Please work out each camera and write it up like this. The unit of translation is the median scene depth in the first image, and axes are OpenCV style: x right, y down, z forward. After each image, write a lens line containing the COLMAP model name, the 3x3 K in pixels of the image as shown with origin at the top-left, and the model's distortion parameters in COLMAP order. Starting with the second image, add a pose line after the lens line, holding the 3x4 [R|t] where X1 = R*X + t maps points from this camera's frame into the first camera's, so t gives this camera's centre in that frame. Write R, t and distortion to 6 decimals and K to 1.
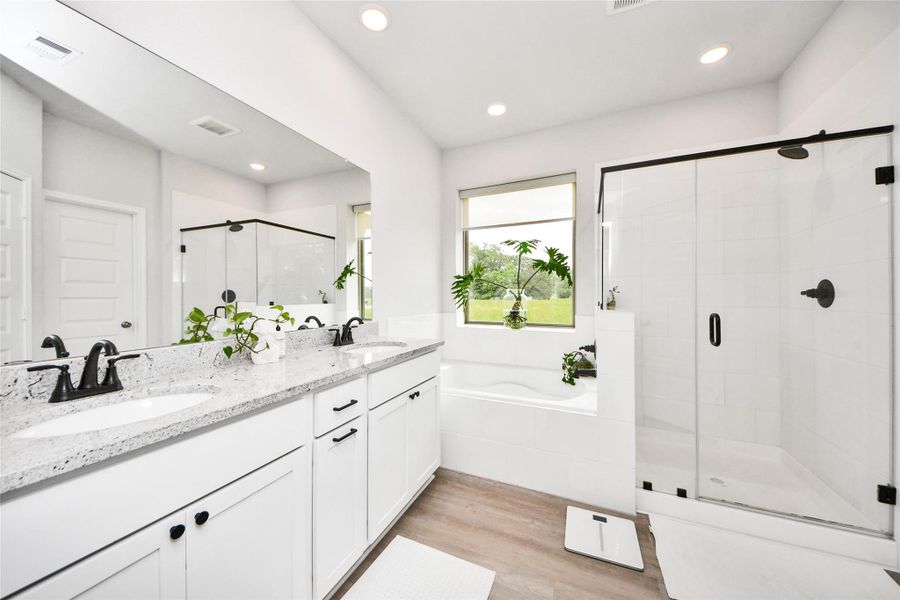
lens RADIAL K [[320.0, 0, 451.9], [0, 320.0, 301.3], [0, 0, 1]] dist [0.054752, -0.024198]
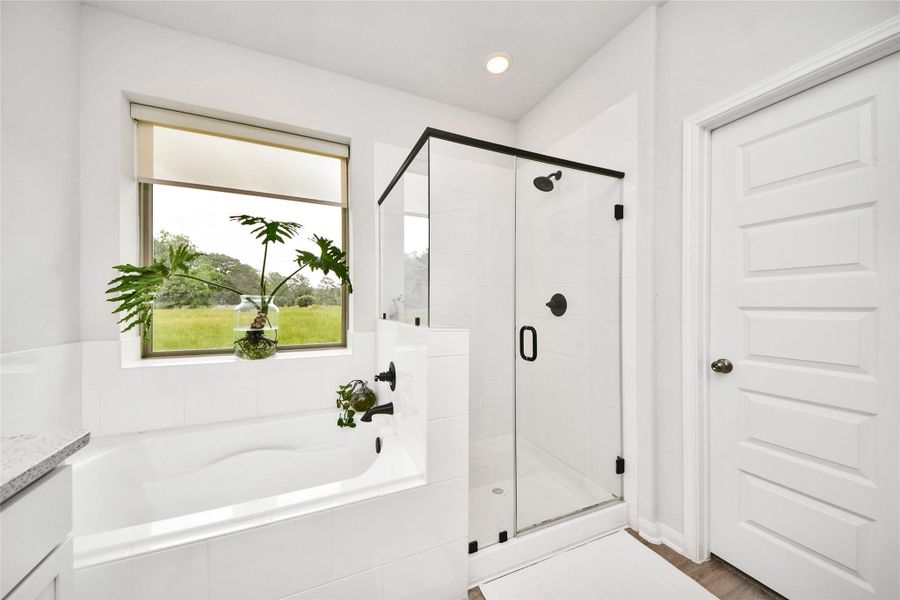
lens RADIAL K [[320.0, 0, 451.9], [0, 320.0, 301.3], [0, 0, 1]] dist [0.054752, -0.024198]
pose [[0.678512, 0.008566, 0.734540, -0.013879], [0.010572, 0.999715, -0.021424, -0.008344], [-0.734513, 0.022302, 0.678228, 0.288445]]
